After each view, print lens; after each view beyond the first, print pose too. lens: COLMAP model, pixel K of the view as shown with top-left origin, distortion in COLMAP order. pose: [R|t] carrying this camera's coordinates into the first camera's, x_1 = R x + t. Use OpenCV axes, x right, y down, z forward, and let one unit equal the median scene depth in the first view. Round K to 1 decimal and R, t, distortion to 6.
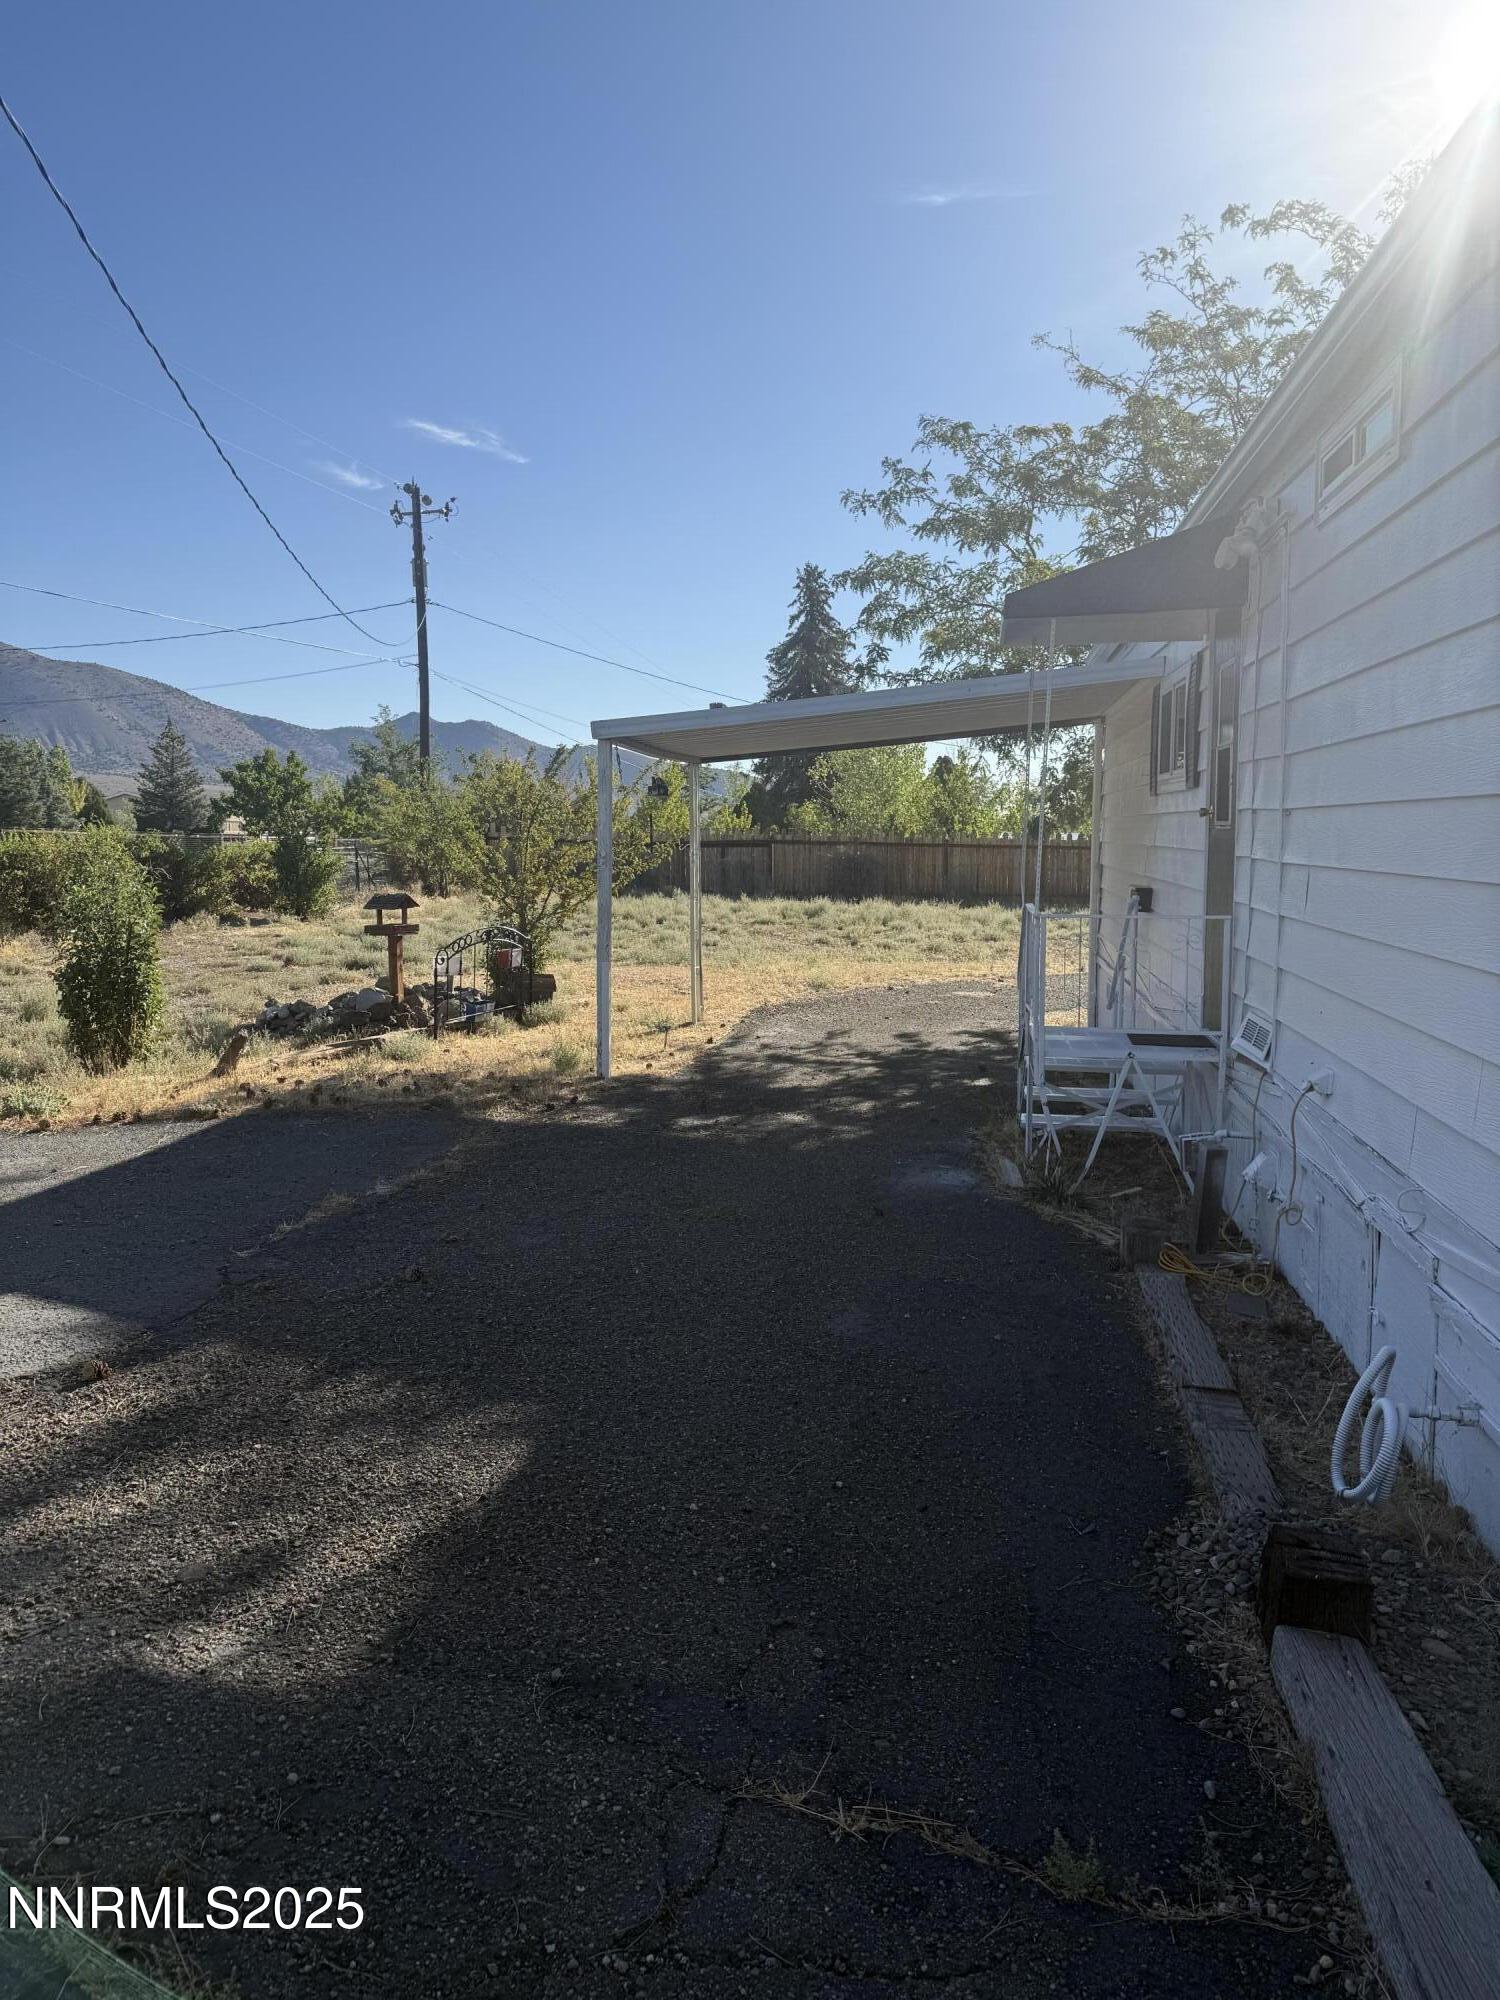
lens RADIAL K [[1404.7, 0, 750.4], [0, 1404.7, 999.3], [0, 0, 1]] dist [-0.001223, -0.000273]
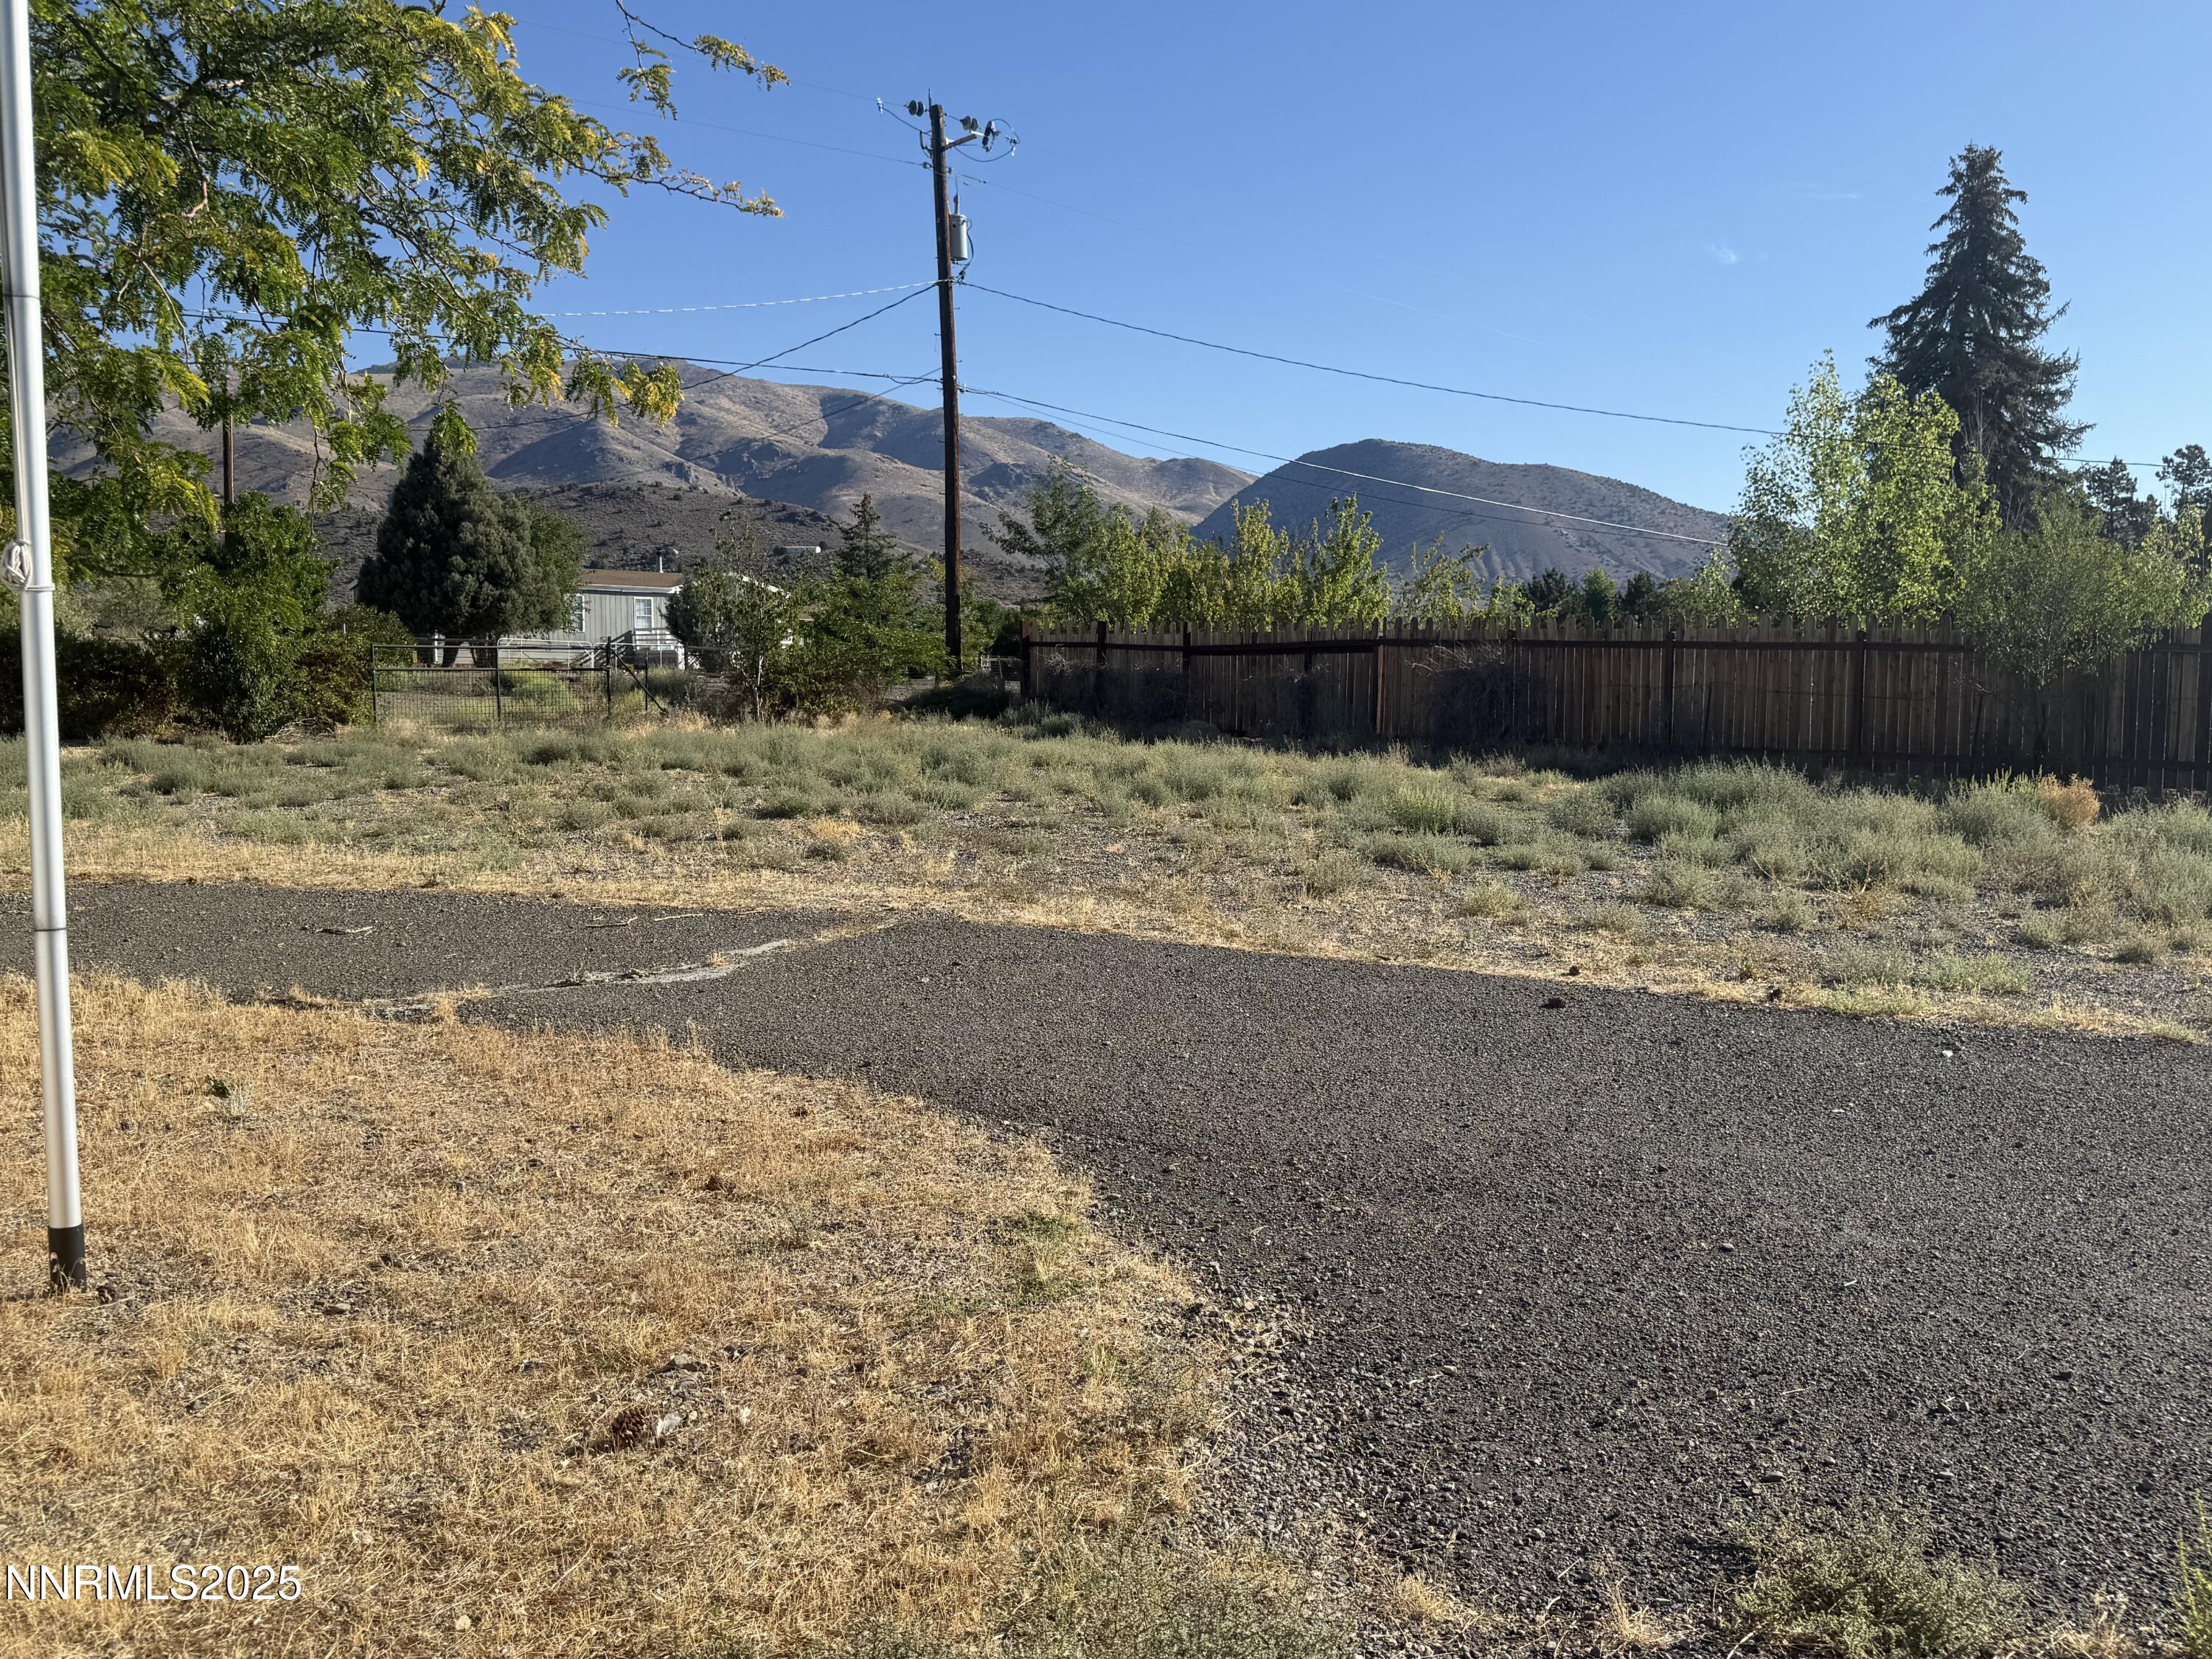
lens RADIAL K [[1929.3, 0, 1106.1], [0, 1929.3, 830.1], [0, 0, 1]] dist [-0.008535, -0.001786]
pose [[0.796836, 0.038611, -0.602960, 0.284725], [-0.061675, 0.997941, -0.017602, -0.017483], [0.601039, 0.051213, 0.797577, 0.274501]]
